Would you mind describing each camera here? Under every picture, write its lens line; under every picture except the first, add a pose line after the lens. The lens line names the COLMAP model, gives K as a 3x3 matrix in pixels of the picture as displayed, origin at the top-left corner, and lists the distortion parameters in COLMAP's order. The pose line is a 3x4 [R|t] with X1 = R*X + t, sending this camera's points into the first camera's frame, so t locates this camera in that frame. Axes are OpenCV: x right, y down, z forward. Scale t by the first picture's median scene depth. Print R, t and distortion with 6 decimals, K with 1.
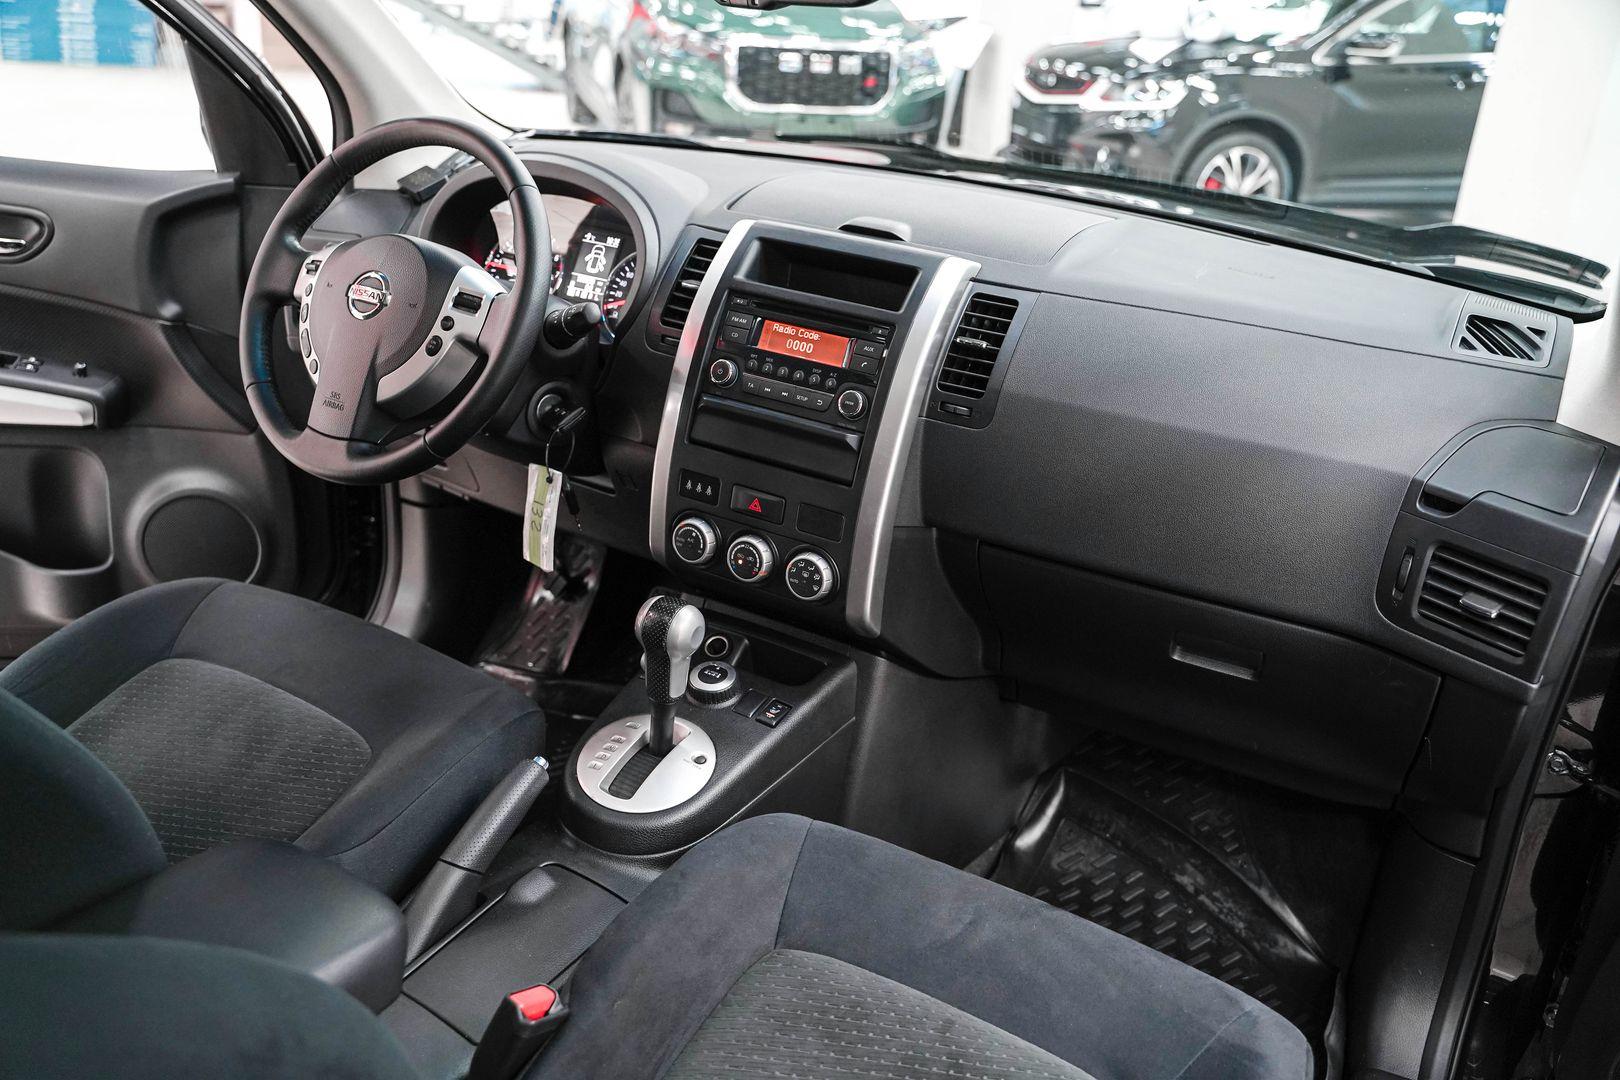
lens RADIAL K [[1342.3, 0, 805.8], [0, 1342.3, 535.7], [0, 0, 1]] dist [-0.099679, 0.063932]
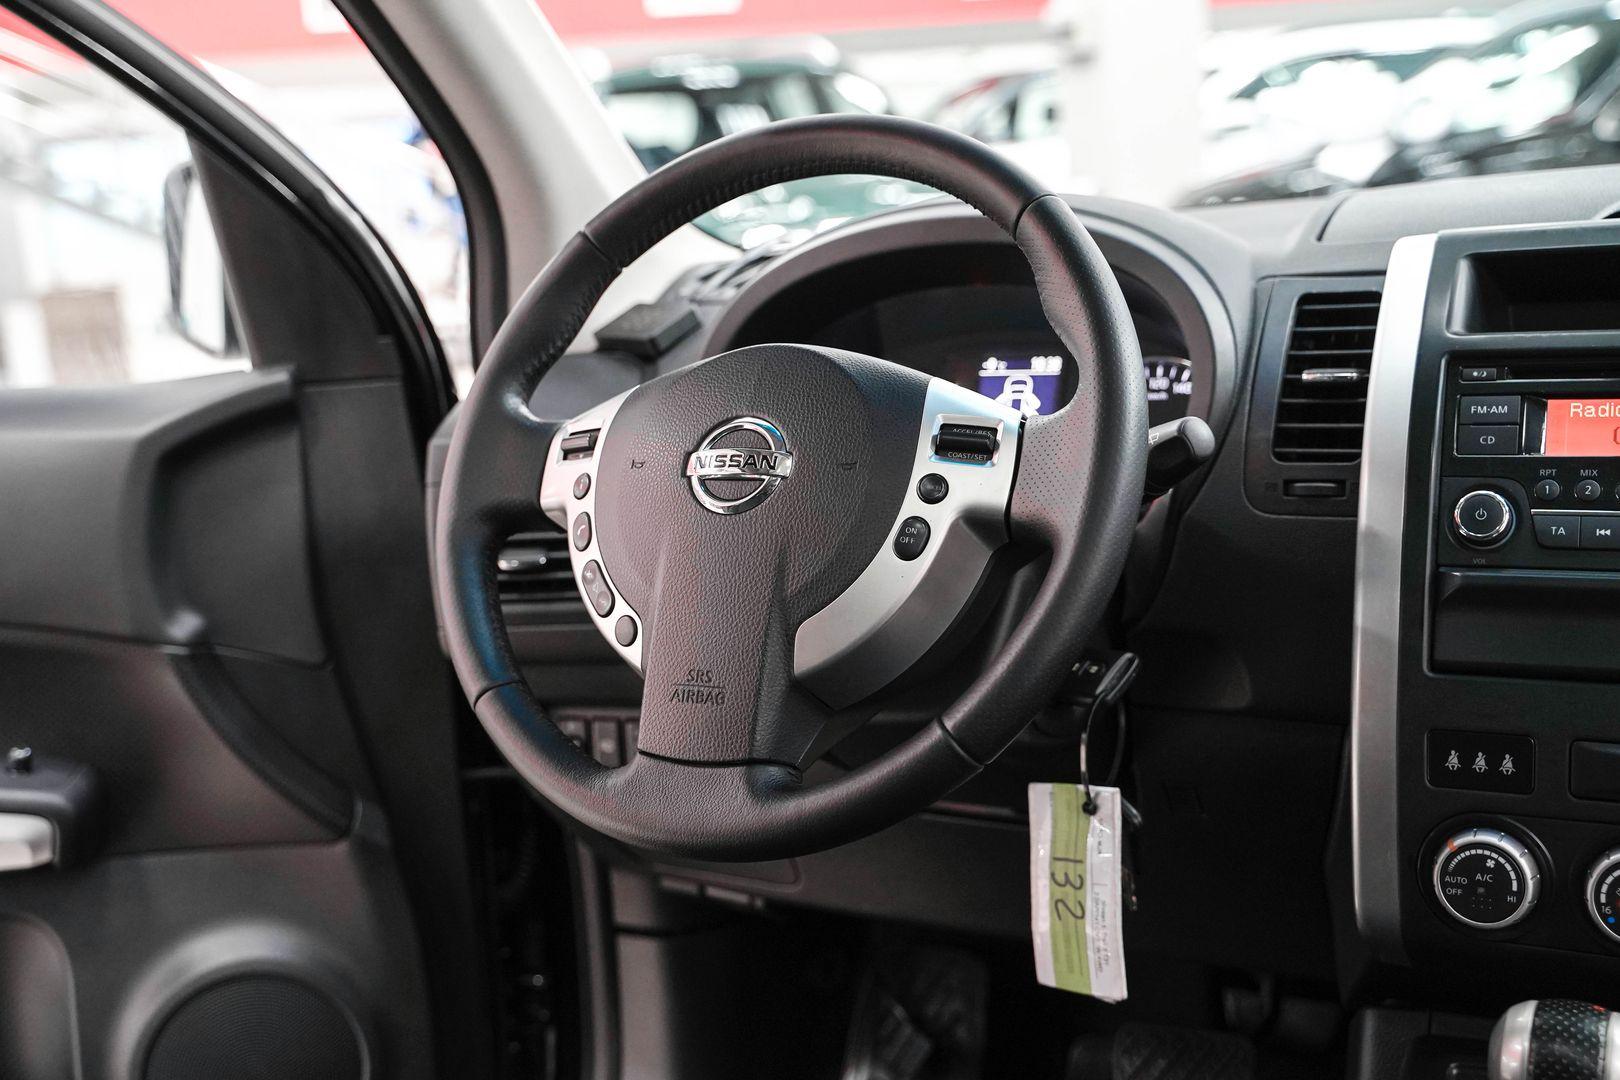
lens RADIAL K [[1898.4, 0, 770.8], [0, 1898.4, 502.2], [0, 0, 1]] dist [0.018289, 0.023022]
pose [[0.988928, -0.148366, -0.002899, -0.307542], [0.143290, 0.959809, -0.241318, 0.002420], [0.038586, 0.238231, 0.970442, 0.312022]]
